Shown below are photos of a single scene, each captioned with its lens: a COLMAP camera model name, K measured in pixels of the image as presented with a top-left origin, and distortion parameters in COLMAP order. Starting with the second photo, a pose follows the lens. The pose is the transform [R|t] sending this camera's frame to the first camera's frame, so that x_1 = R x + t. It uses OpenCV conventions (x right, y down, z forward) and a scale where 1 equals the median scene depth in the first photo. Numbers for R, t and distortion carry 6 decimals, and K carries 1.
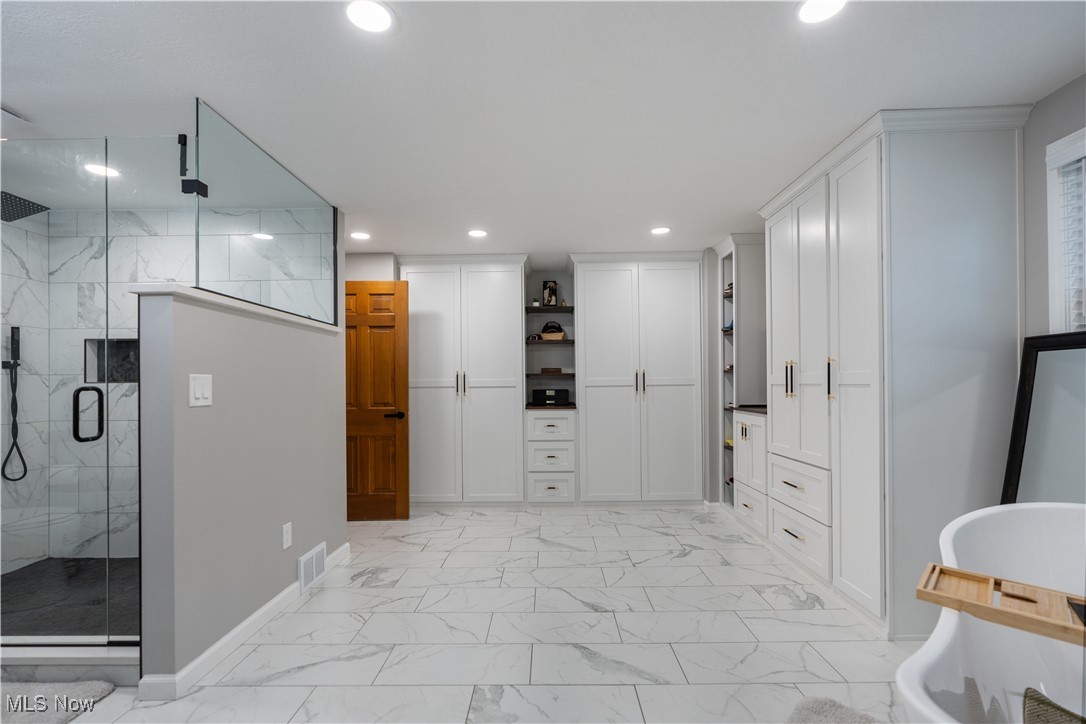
lens RADIAL K [[501.0, 0, 542.8], [0, 501.0, 387.5], [0, 0, 1]] dist [0.000110, 0.000001]
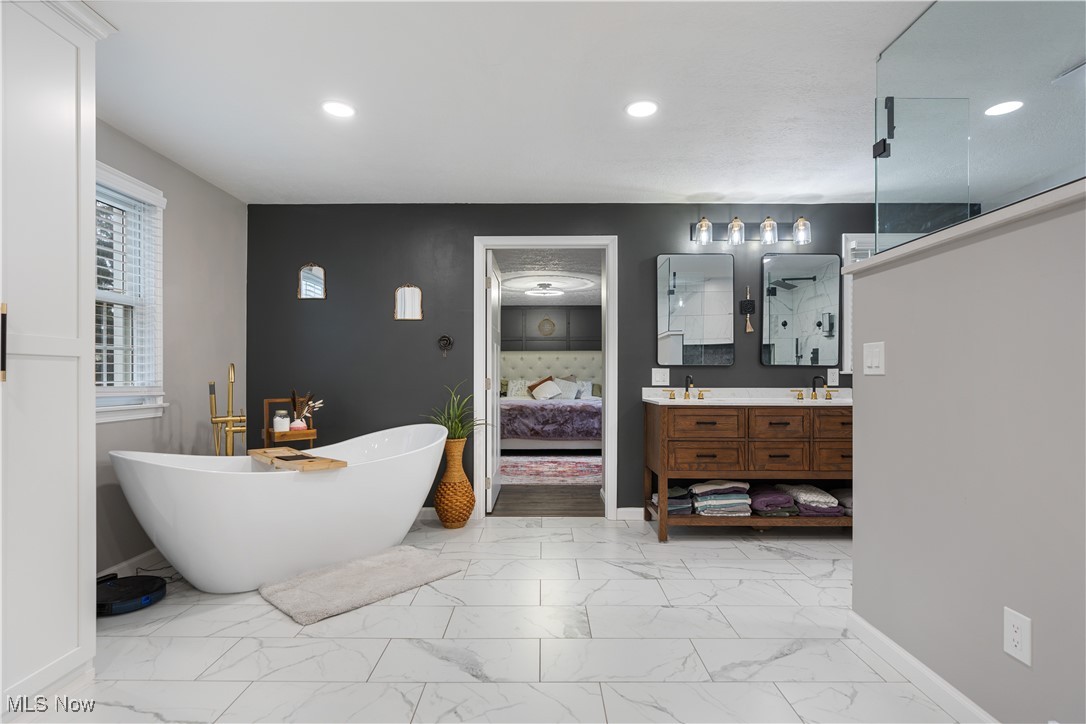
lens RADIAL K [[526.2, 0, 543.1], [0, 526.2, 375.8], [0, 0, 1]] dist [-0.000204, -0.000031]
pose [[-0.999900, 0.010945, -0.008958, -0.026064], [0.010954, 0.999940, -0.000903, 0.032140], [0.008947, -0.001001, -0.999959, 1.973564]]
